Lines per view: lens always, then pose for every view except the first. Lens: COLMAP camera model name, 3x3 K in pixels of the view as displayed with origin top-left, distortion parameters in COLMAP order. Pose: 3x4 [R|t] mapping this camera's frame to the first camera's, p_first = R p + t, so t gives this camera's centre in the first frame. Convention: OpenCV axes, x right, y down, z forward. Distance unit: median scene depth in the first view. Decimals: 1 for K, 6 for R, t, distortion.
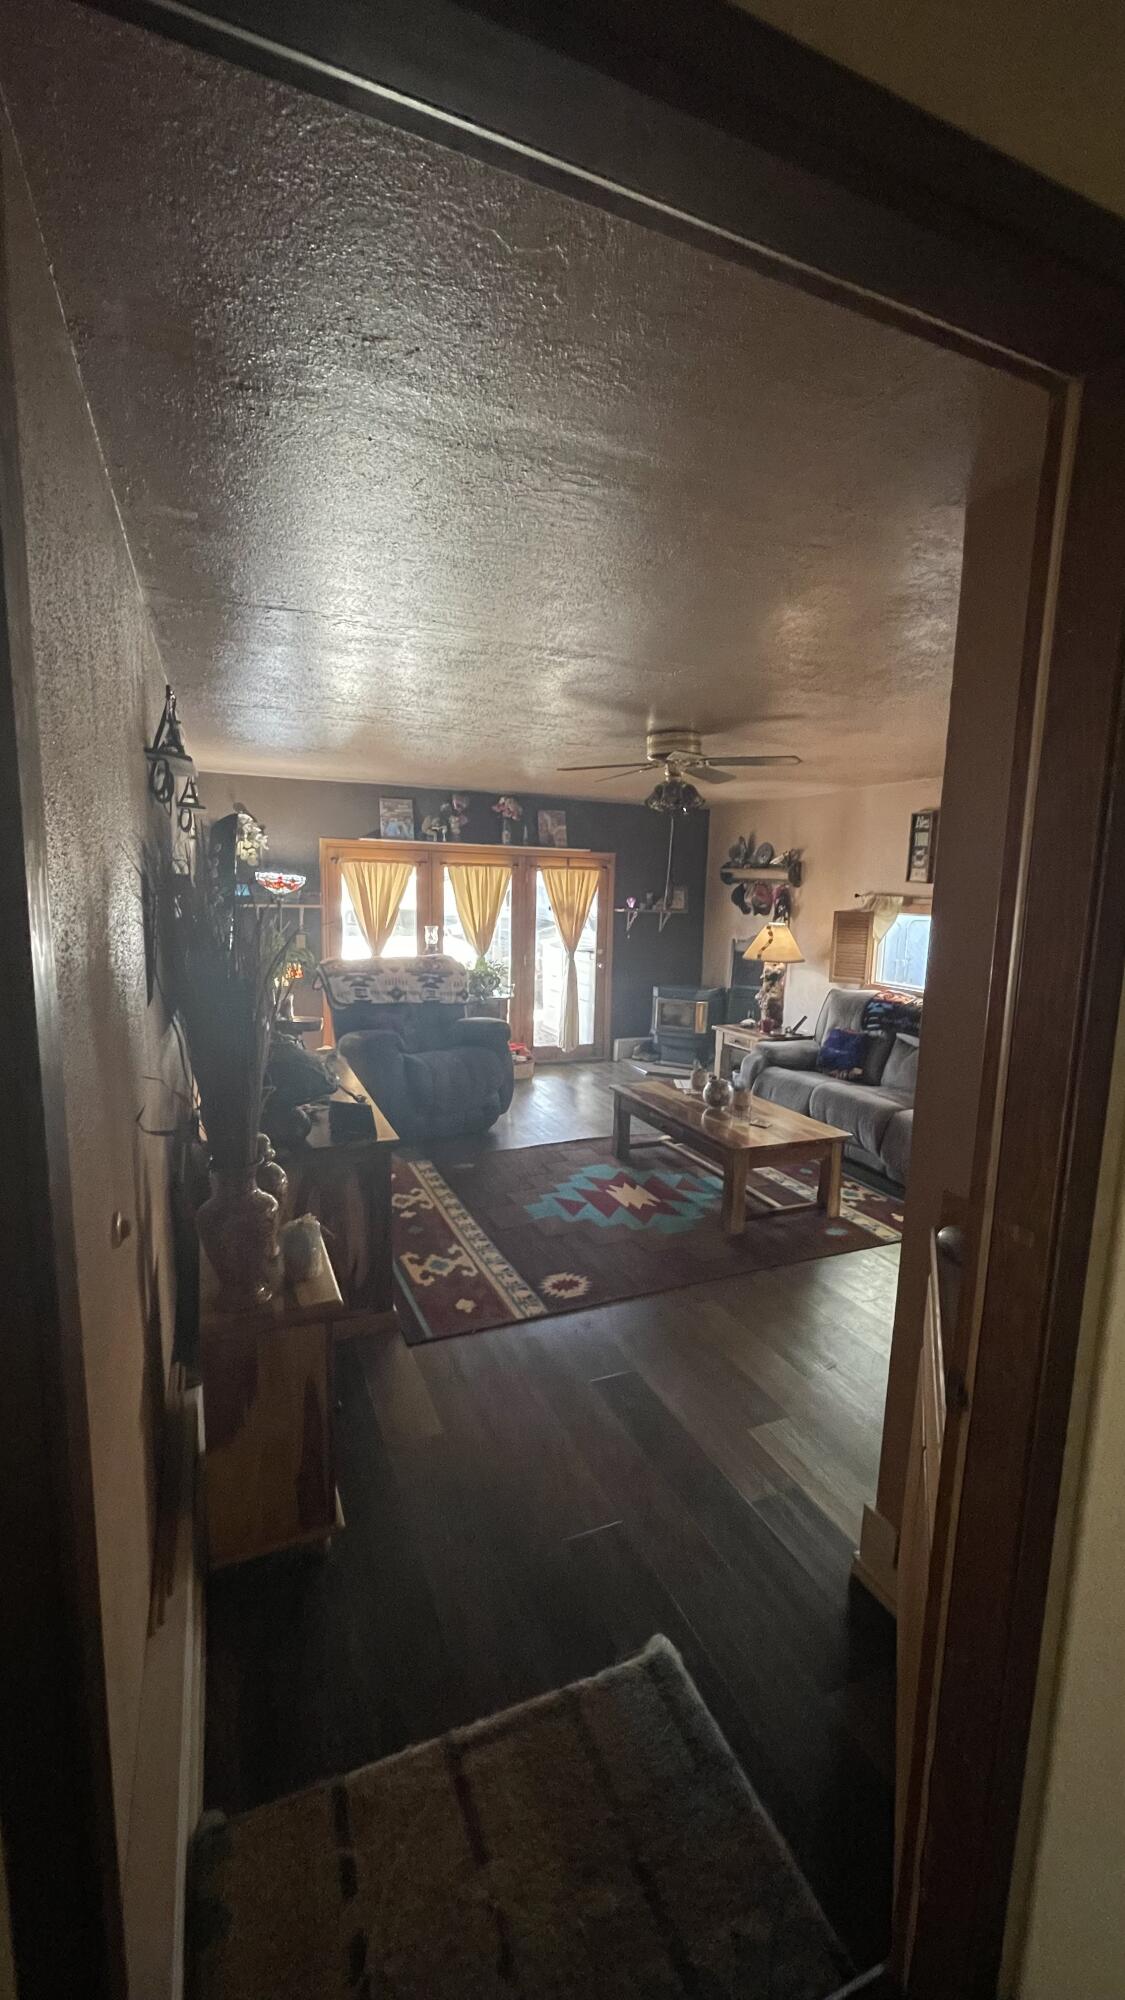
lens RADIAL K [[809.2, 0, 572.6], [0, 809.2, 1004.1], [0, 0, 1]] dist [-0.005867, 0.000827]
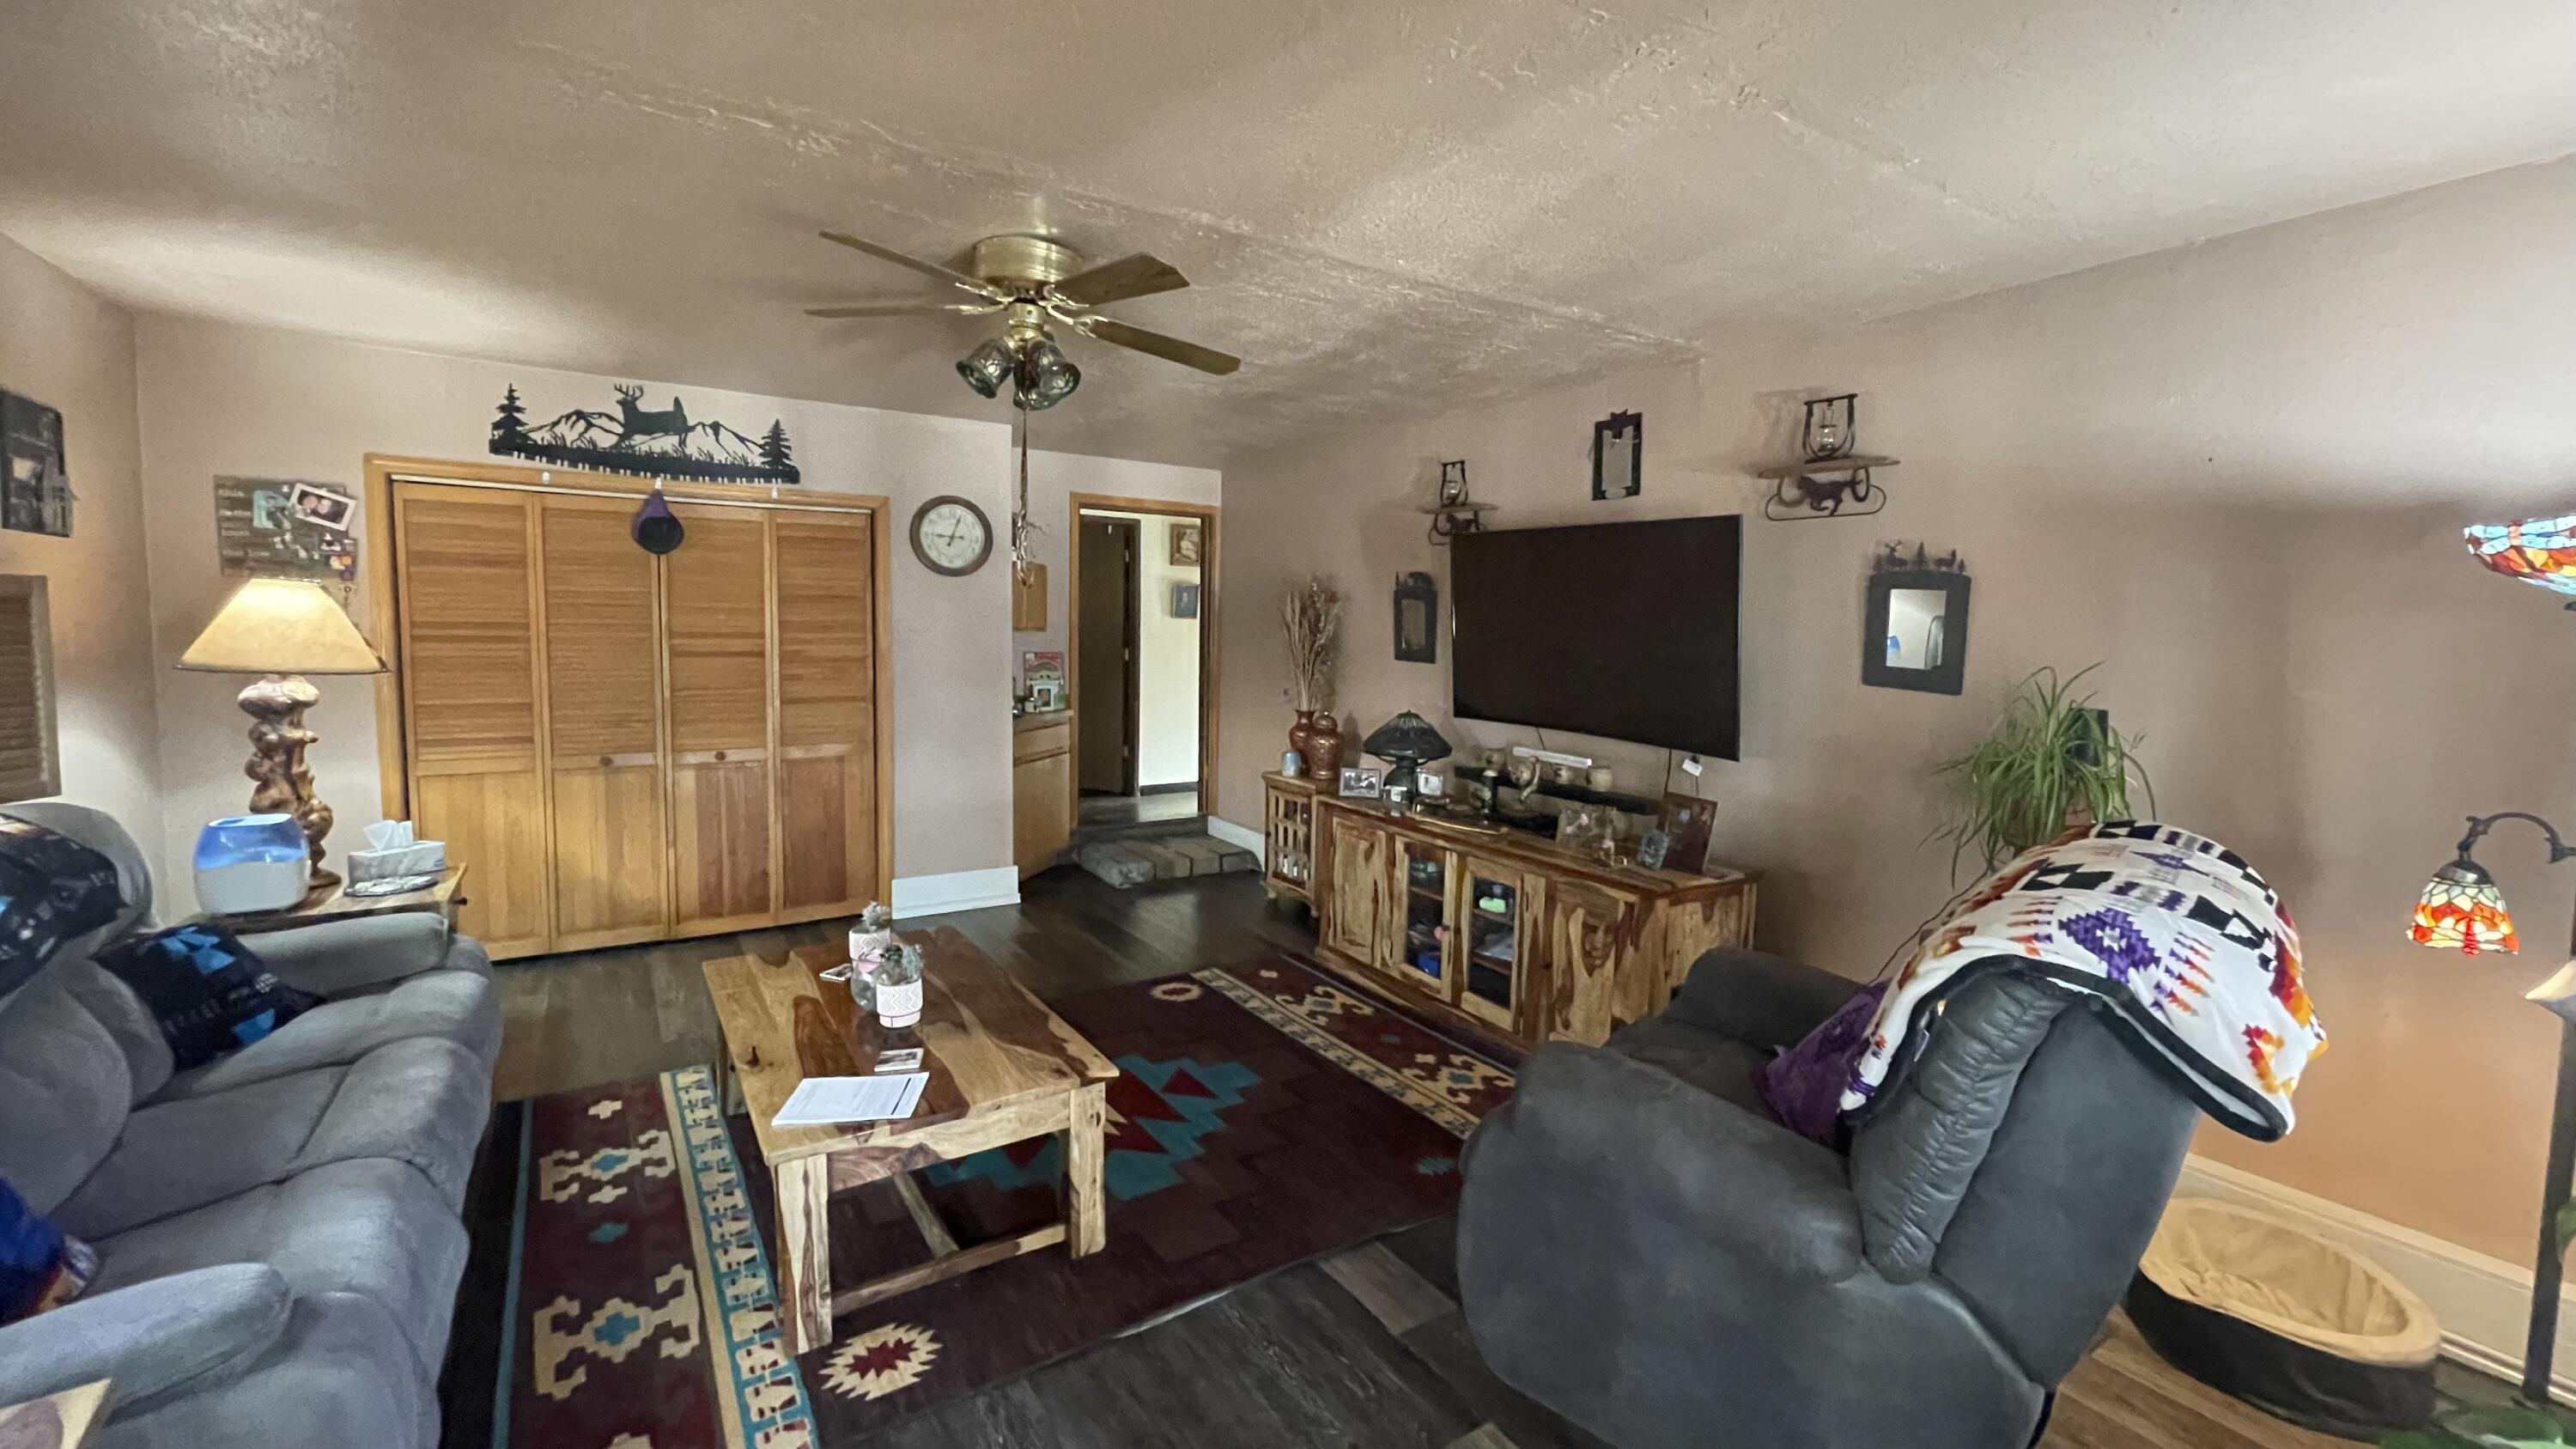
lens RADIAL K [[1042.5, 0, 1294.9], [0, 1042.5, 712.7], [0, 0, 1]] dist [-0.005867, 0.000827]
pose [[-0.983629, -0.029890, -0.177707, 0.063200], [-0.068964, 0.973513, 0.217981, -0.190987], [0.166484, 0.226668, -0.959638, 1.634335]]
